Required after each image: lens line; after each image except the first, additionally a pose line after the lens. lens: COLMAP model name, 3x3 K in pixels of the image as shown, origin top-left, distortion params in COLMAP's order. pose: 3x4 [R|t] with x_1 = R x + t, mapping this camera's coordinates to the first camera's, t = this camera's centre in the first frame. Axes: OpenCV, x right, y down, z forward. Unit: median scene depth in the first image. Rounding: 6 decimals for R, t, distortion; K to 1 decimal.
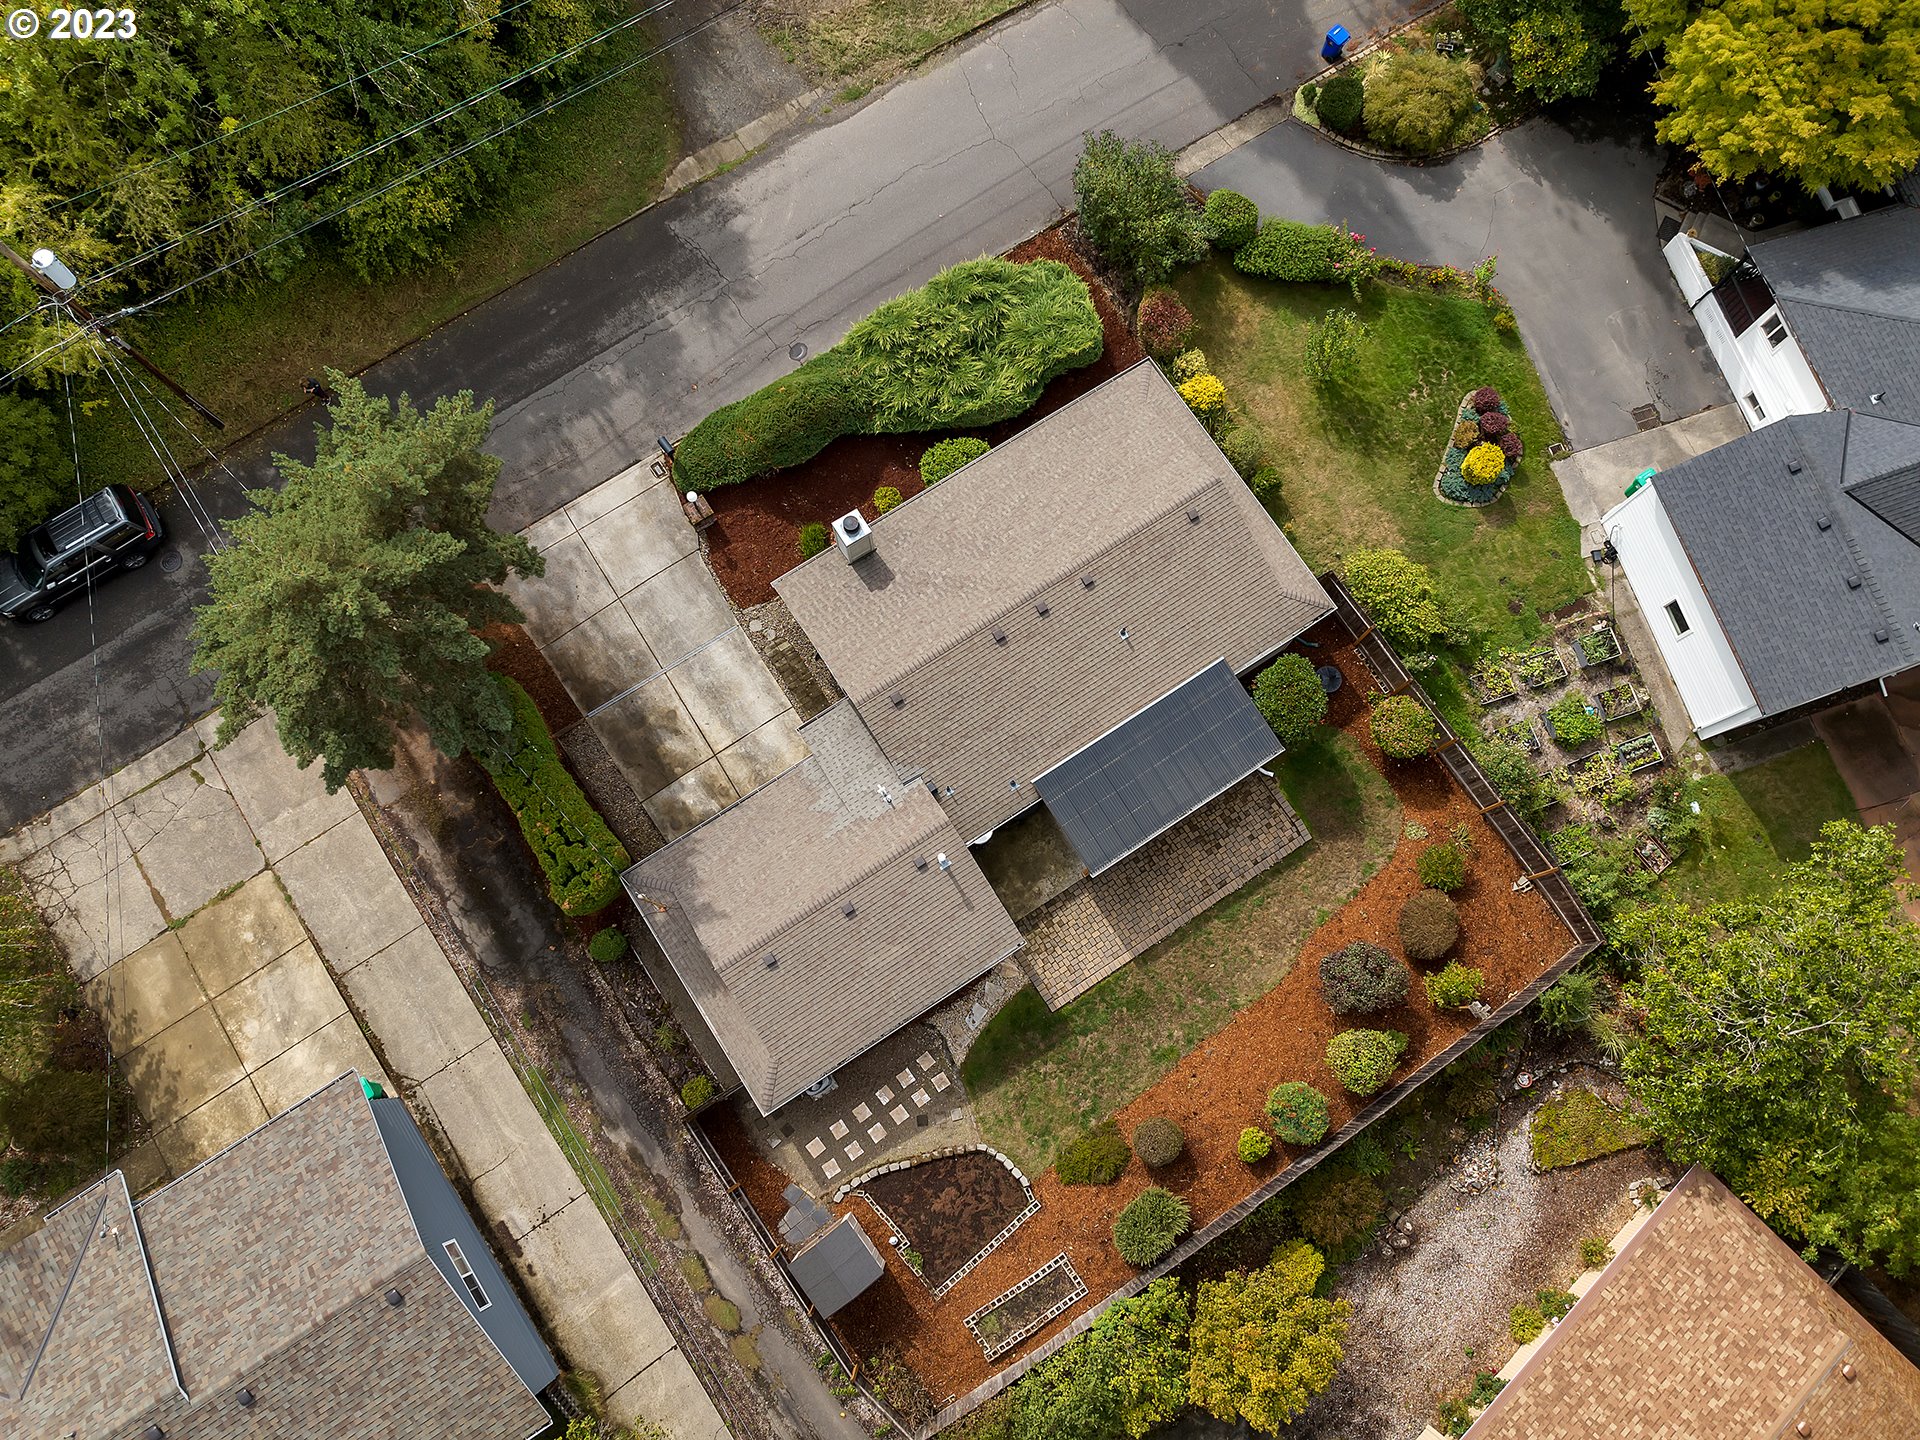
lens RADIAL K [[1377.4, 0, 960.0], [0, 1377.4, 720.0], [0, 0, 1]] dist [-0.061549, 0.028434]
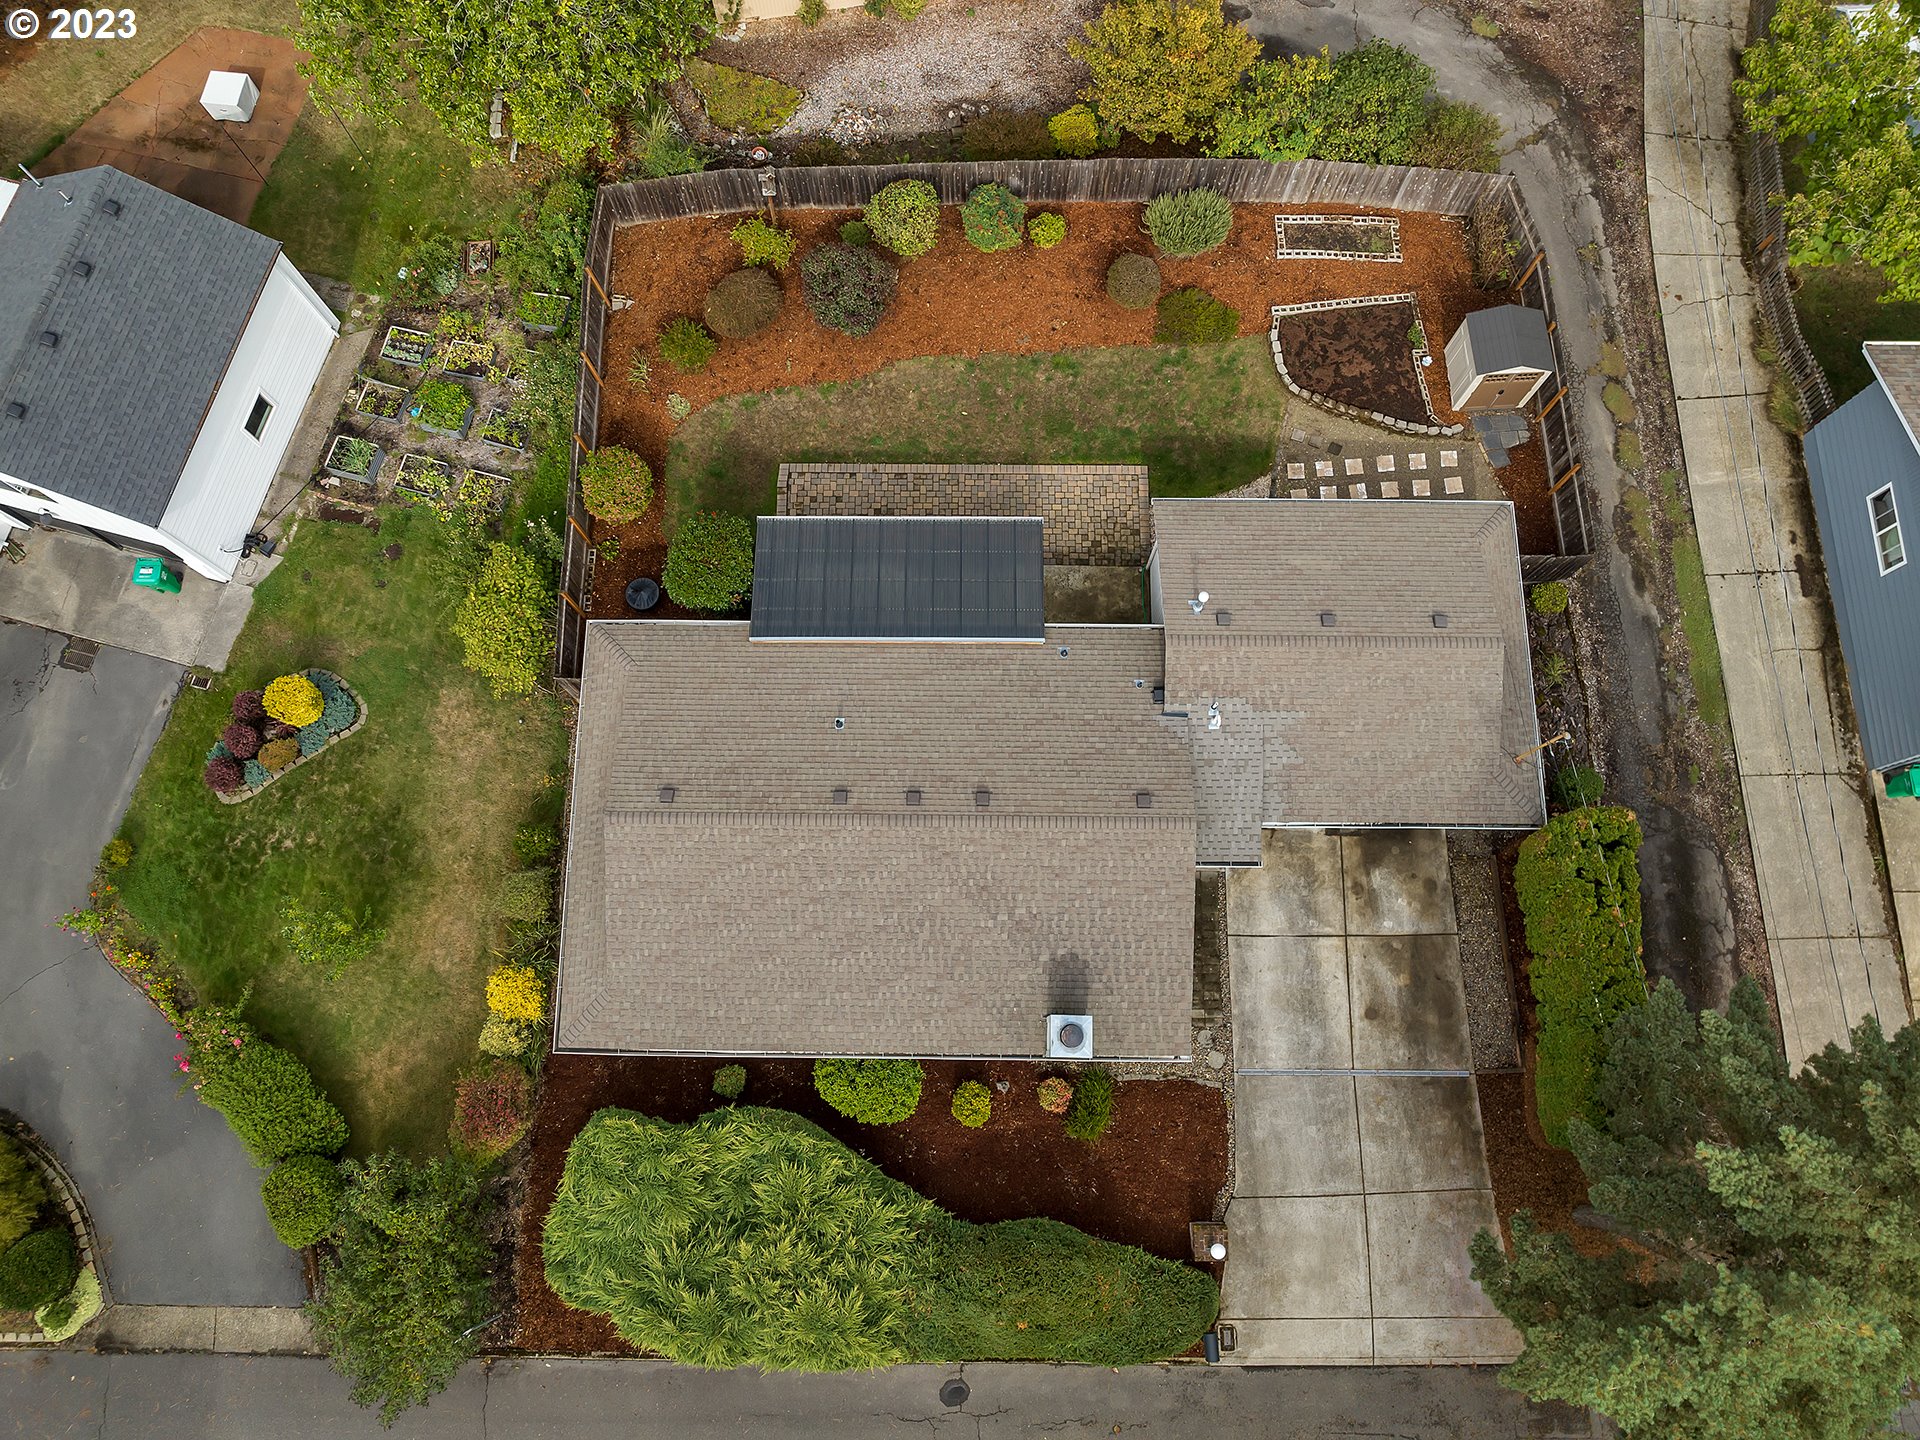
lens RADIAL K [[1377.4, 0, 960.0], [0, 1377.4, 720.0], [0, 0, 1]] dist [-0.061549, 0.028434]
pose [[-0.833668, -0.534238, 0.139956, -0.040793], [0.538274, -0.729338, 0.422288, -0.329591], [-0.123527, 0.427383, 0.895592, 0.289511]]
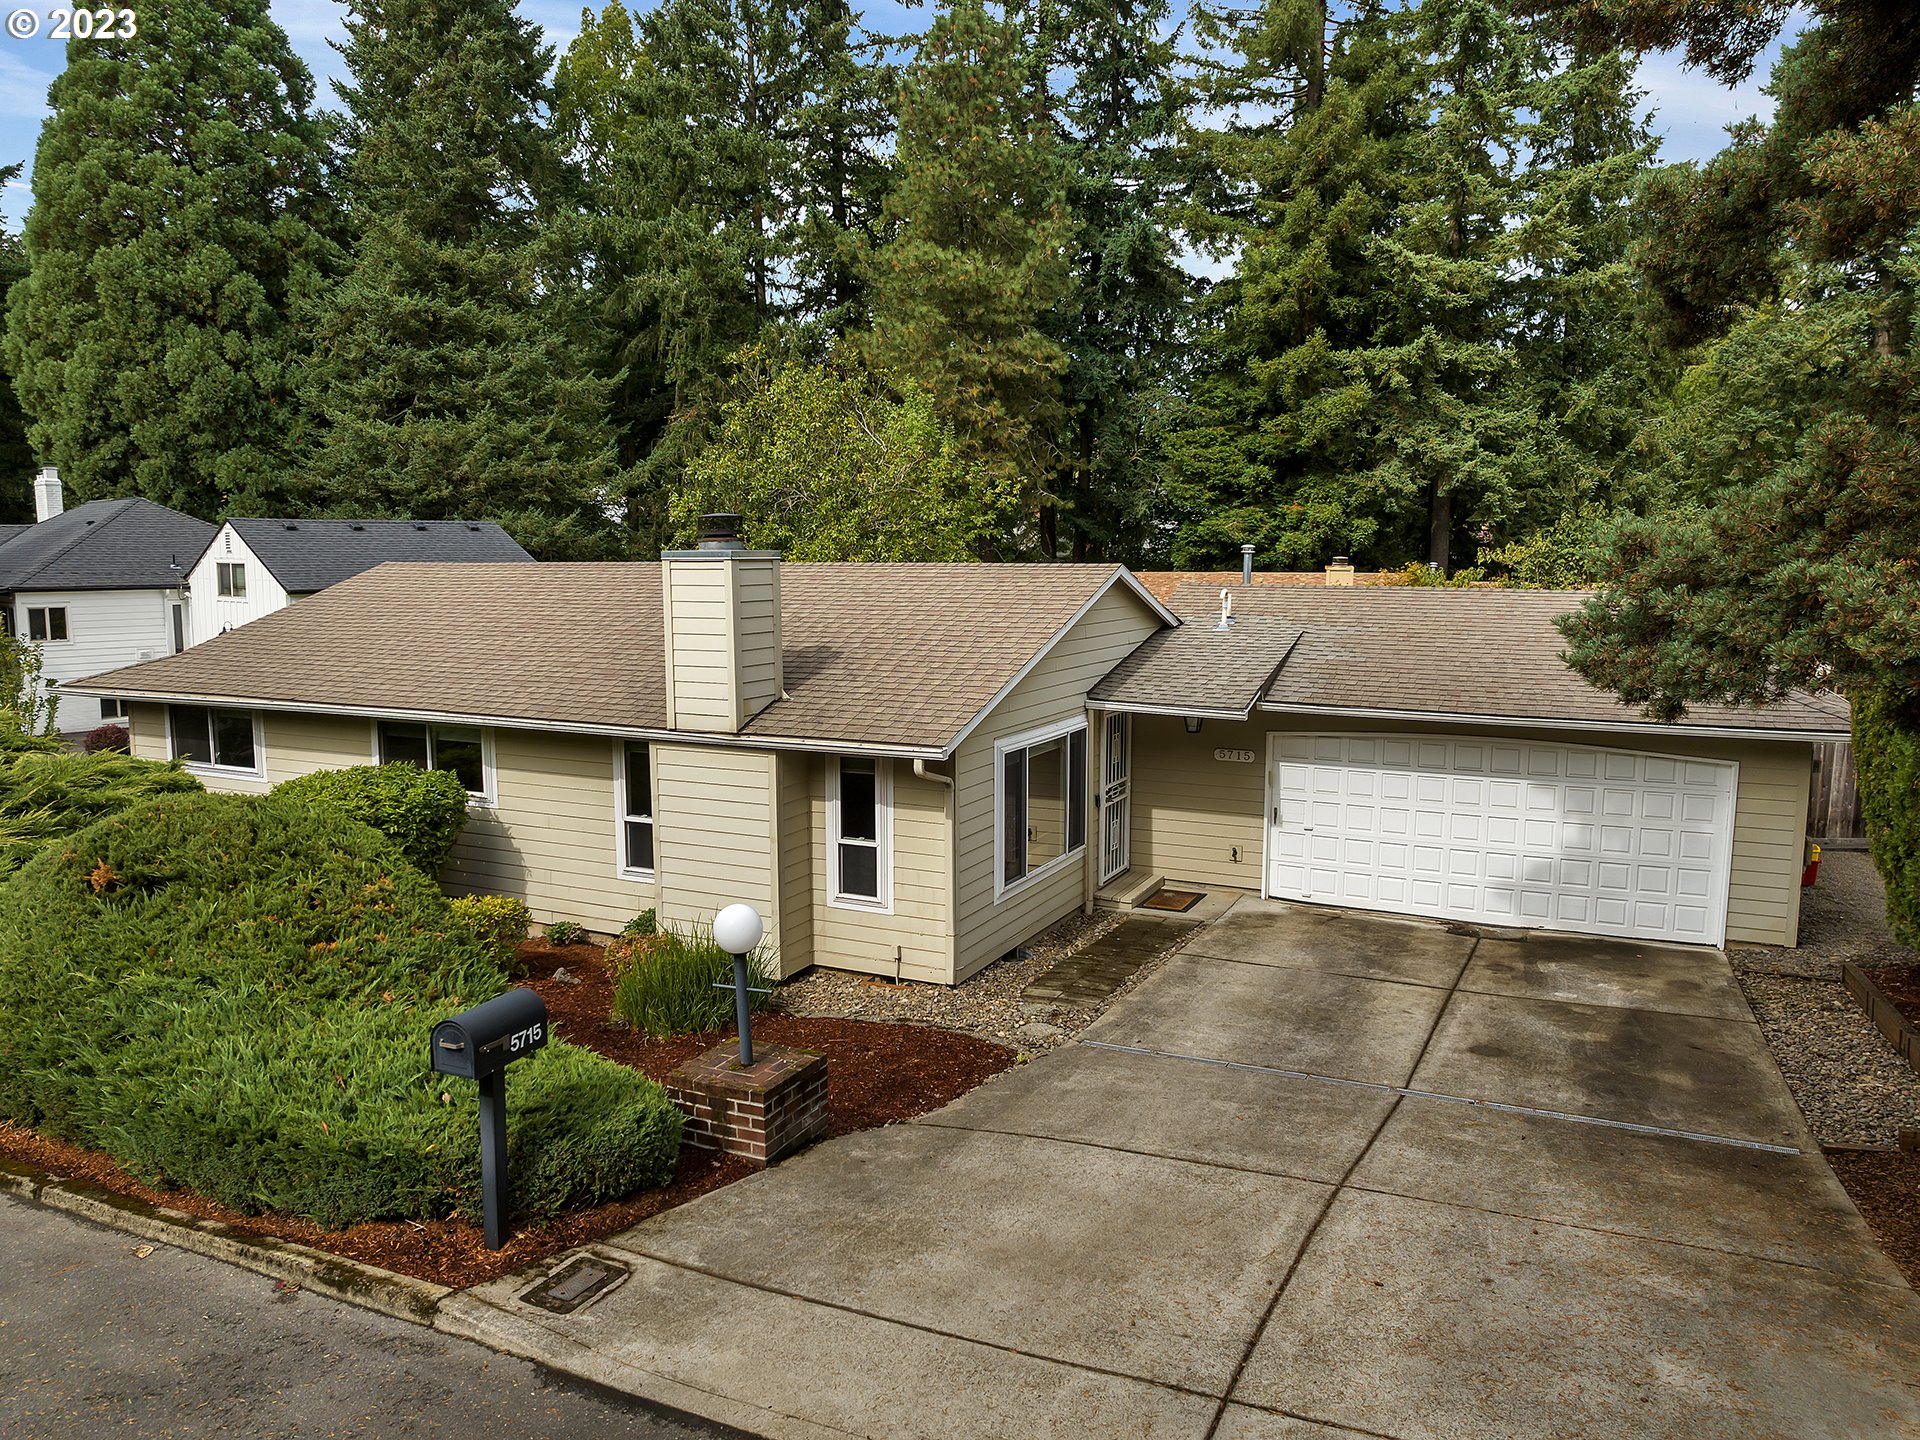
lens RADIAL K [[1377.4, 0, 960.0], [0, 1377.4, 720.0], [0, 0, 1]] dist [-0.061549, 0.028434]
pose [[-0.513903, -0.096701, 0.852381, -0.386502], [0.832739, 0.182412, 0.522755, -0.249039], [-0.206035, 0.978455, -0.013216, 0.973949]]
